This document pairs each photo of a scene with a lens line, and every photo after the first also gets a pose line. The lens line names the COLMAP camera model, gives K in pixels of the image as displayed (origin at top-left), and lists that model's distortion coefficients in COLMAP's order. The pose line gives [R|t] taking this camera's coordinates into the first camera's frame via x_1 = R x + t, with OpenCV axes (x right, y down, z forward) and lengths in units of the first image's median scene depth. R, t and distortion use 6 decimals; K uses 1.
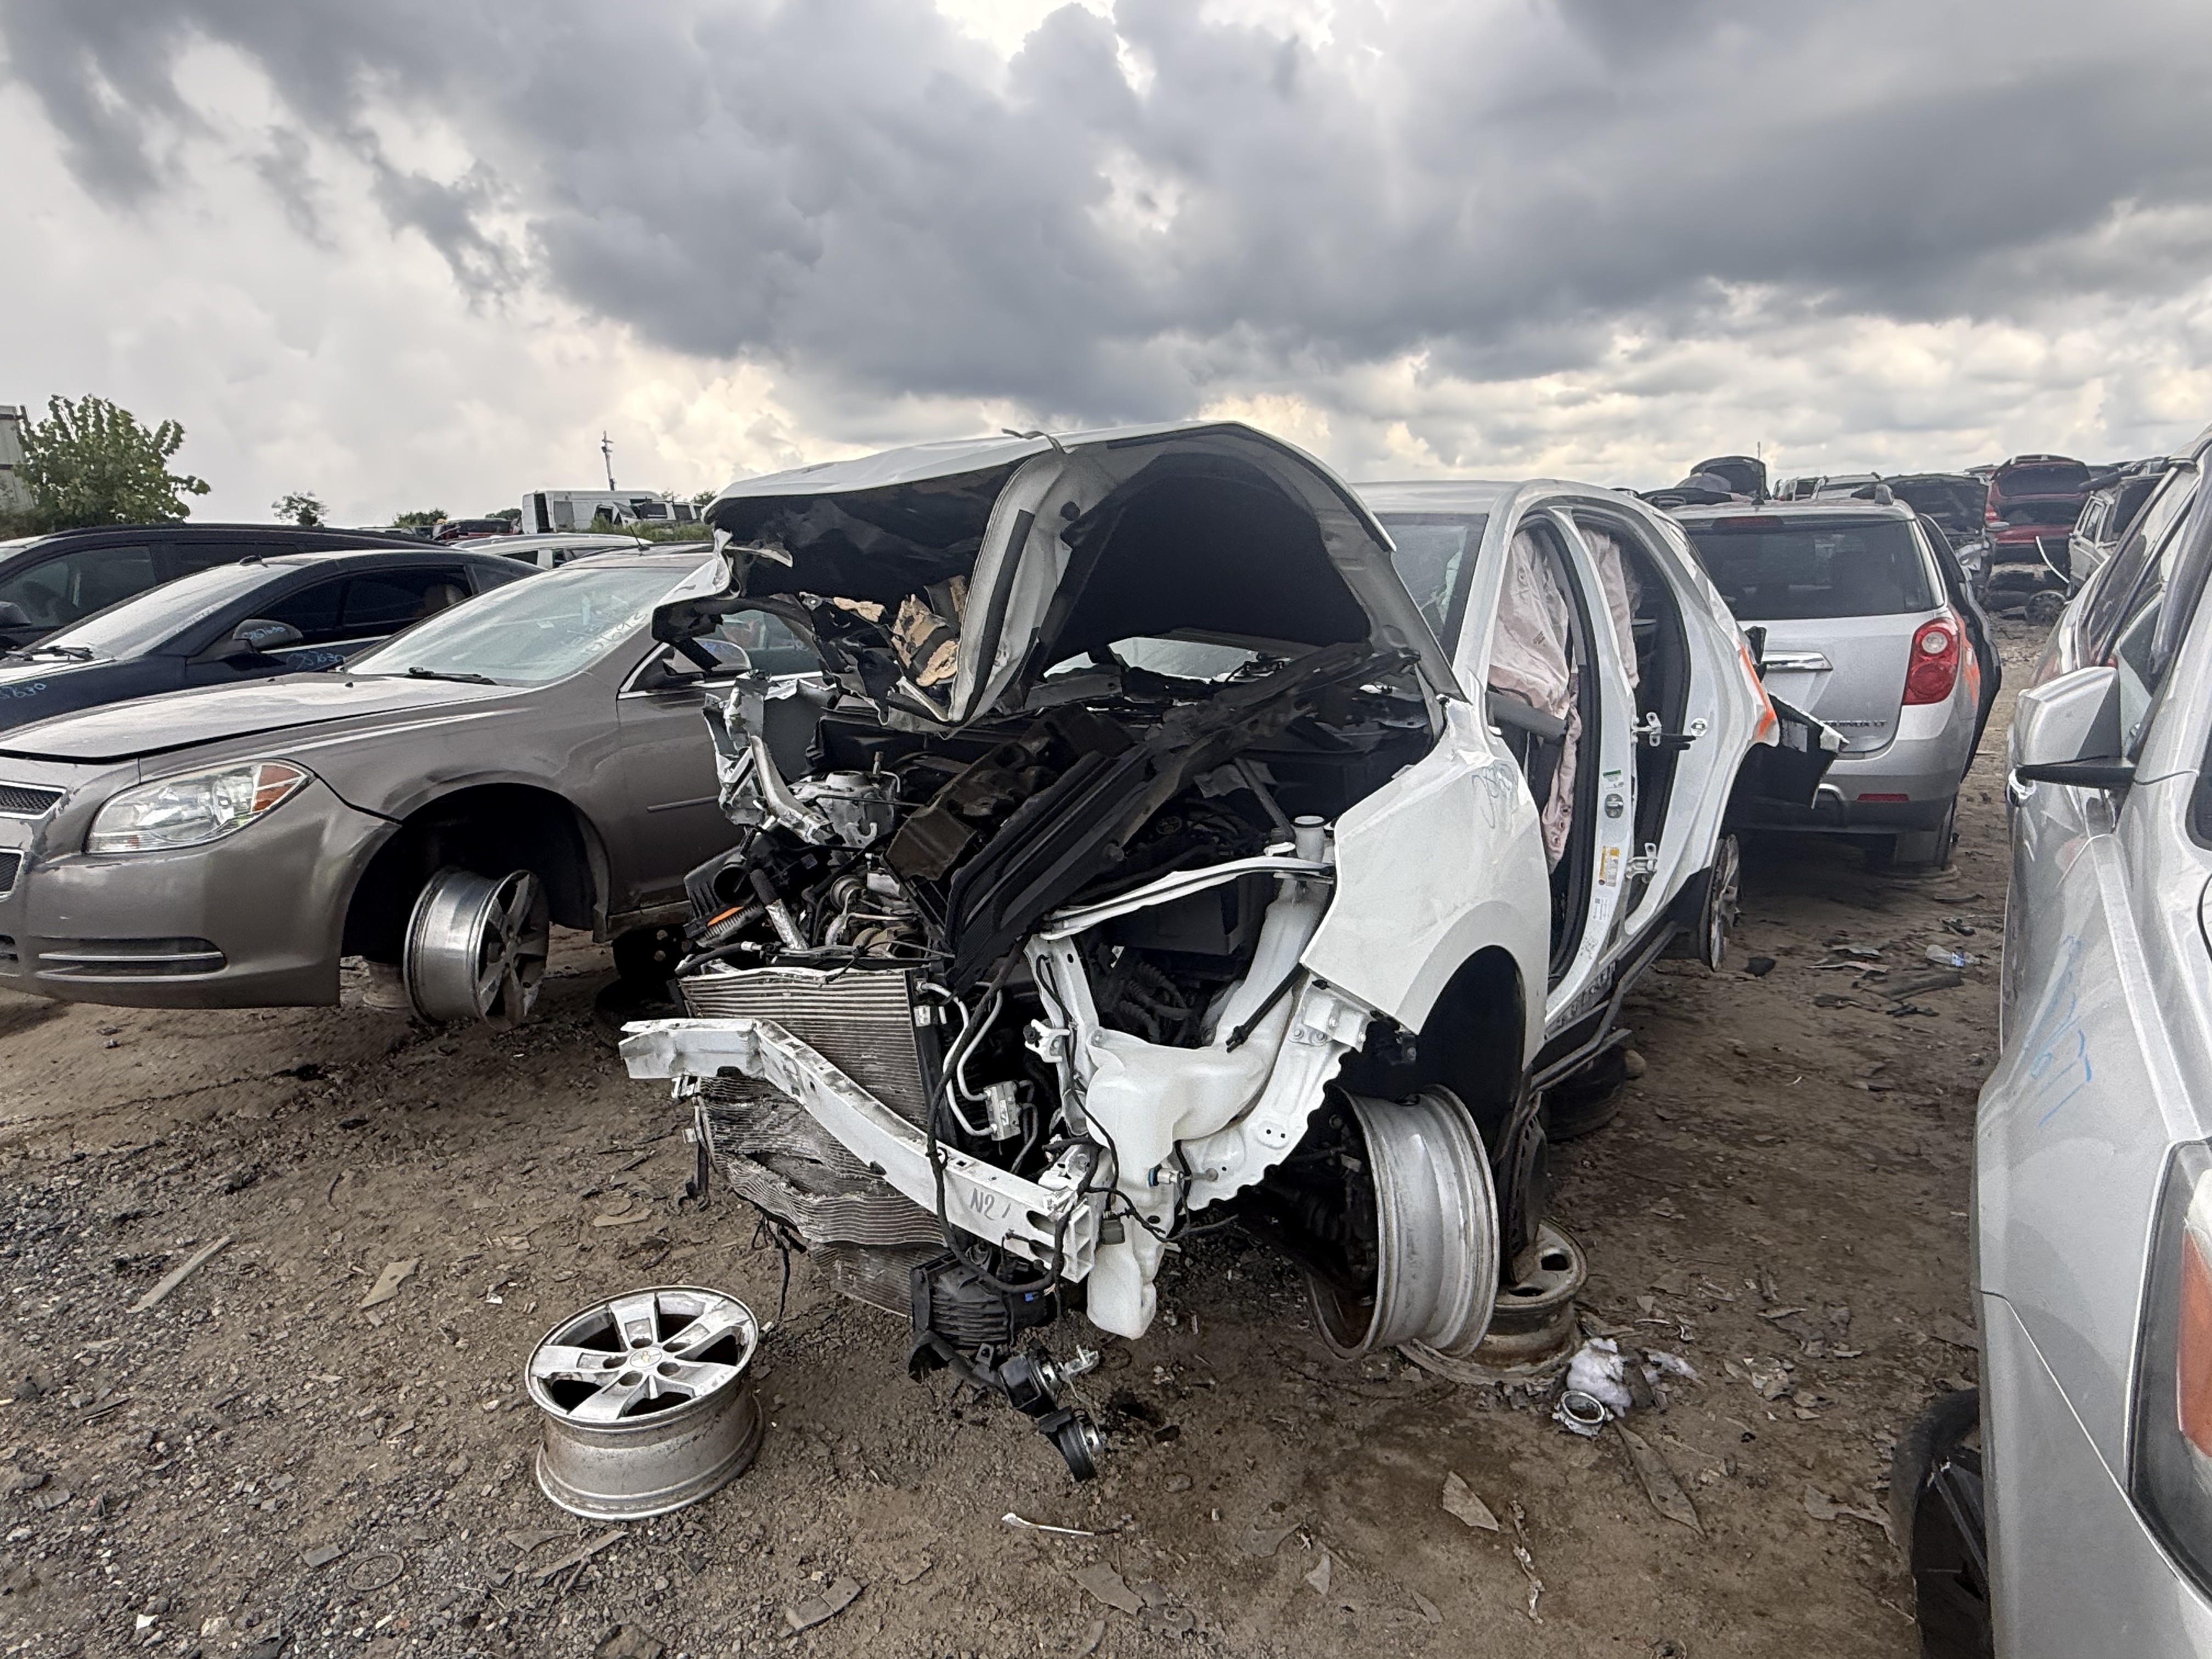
lens RADIAL K [[1251.3, 0, 1116.8], [0, 1251.3, 852.7], [0, 0, 1]] dist [0.004614, -0.001987]
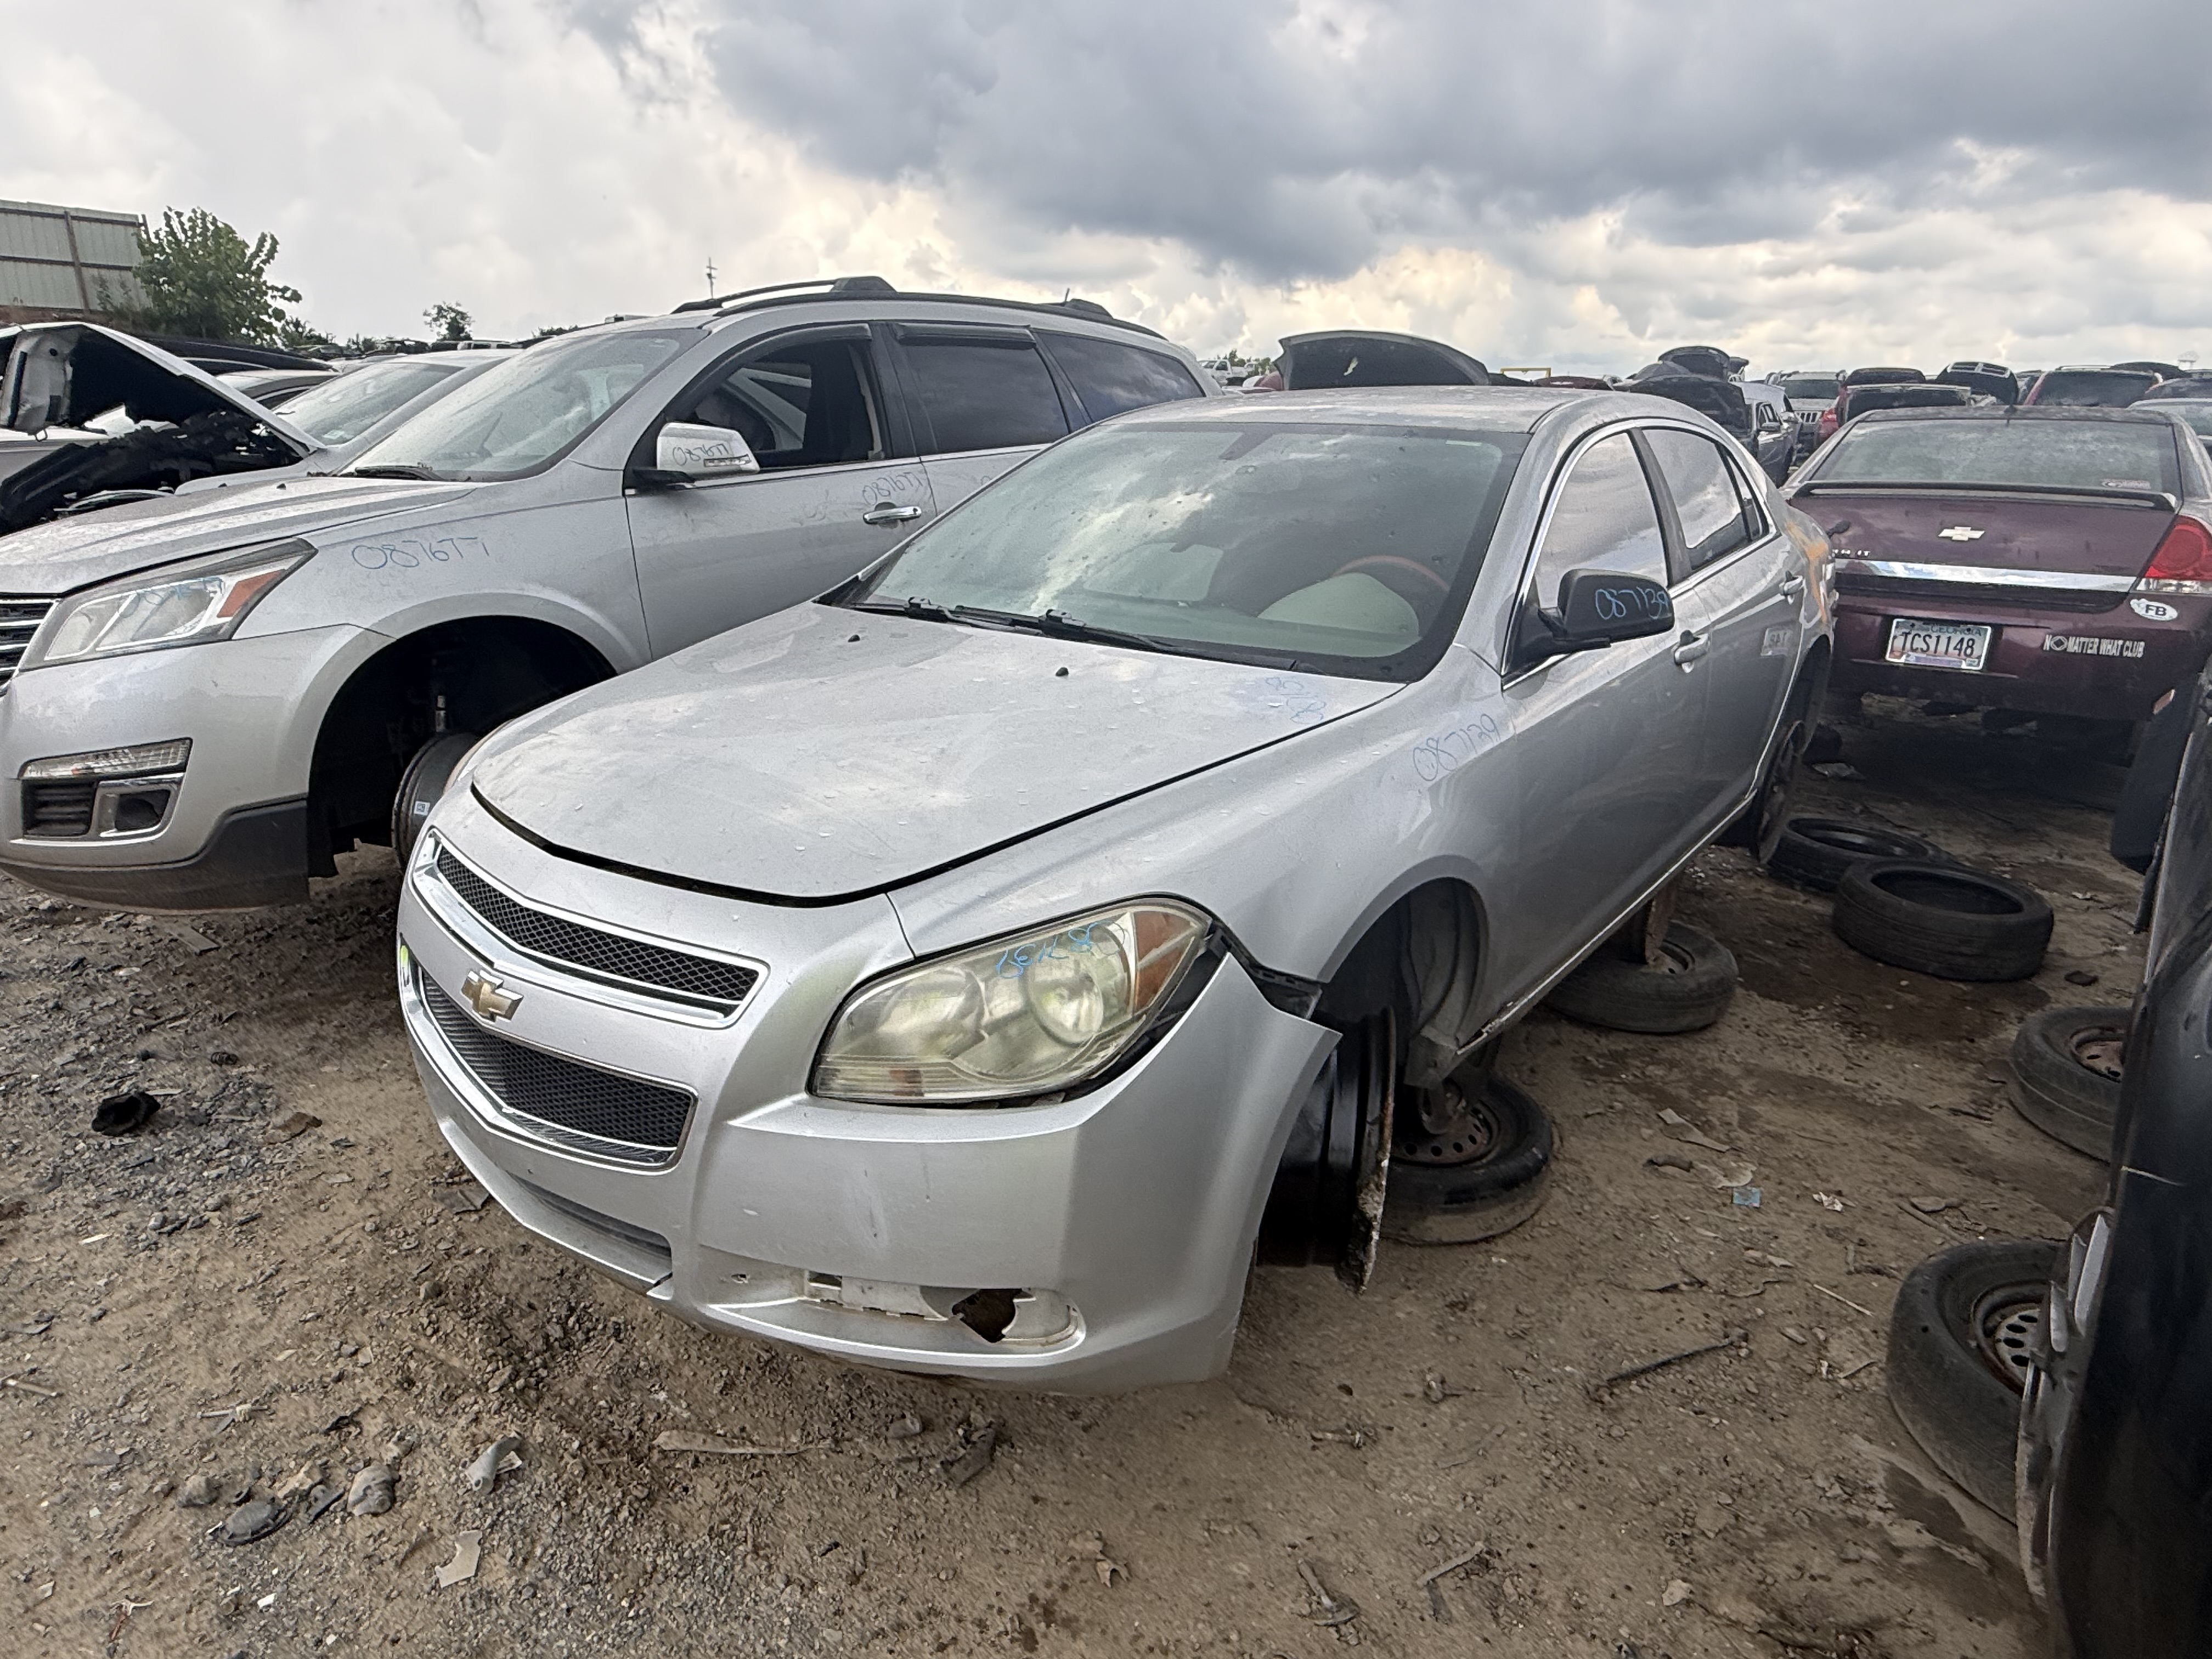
lens RADIAL K [[1263.3, 0, 1116.1], [0, 1263.3, 834.0], [0, 0, 1]] dist [0.000016, 0.000497]
pose [[0.991315, 0.092970, -0.093008, 0.168307], [-0.084070, 0.991880, 0.095426, 0.020452], [0.101125, -0.086778, 0.991082, -0.103293]]
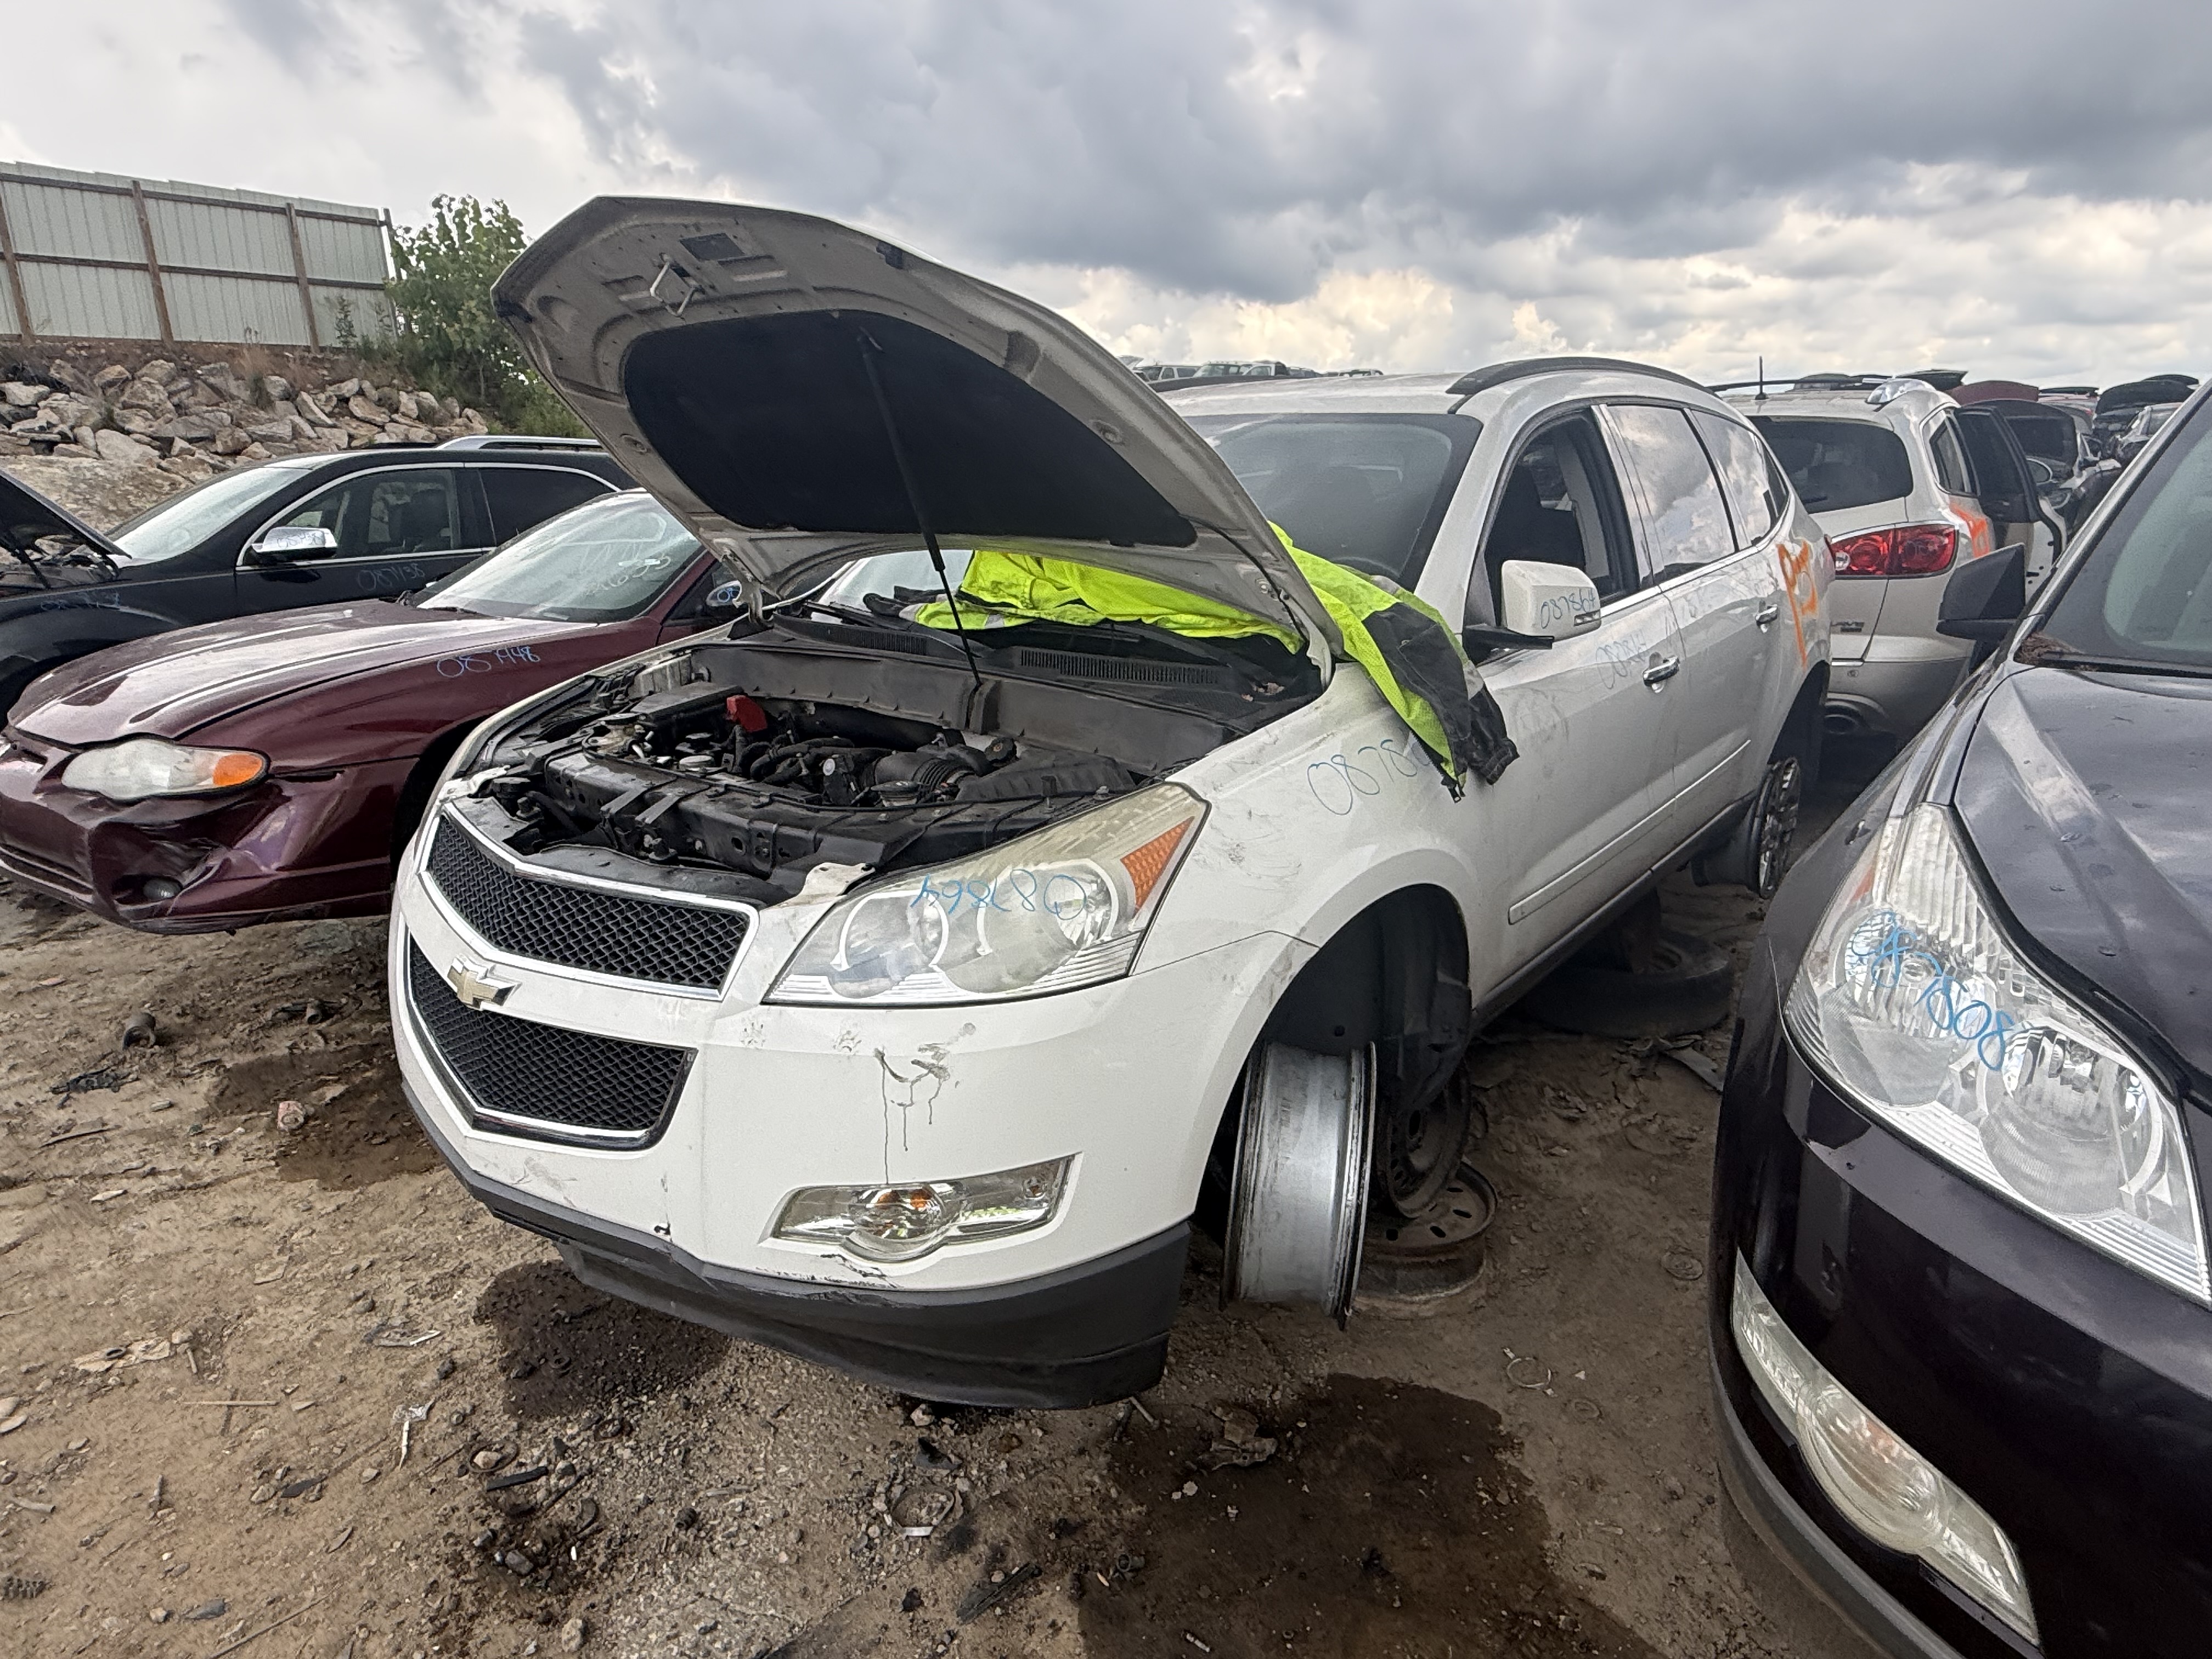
lens RADIAL K [[1256.9, 0, 1129.2], [0, 1256.9, 824.4], [0, 0, 1]] dist [0.003988, -0.000221]
pose [[0.997314, 0.047324, -0.055900, -0.341728], [-0.043457, 0.996706, 0.068471, -0.042198], [0.058956, -0.065858, 0.996086, 0.207330]]
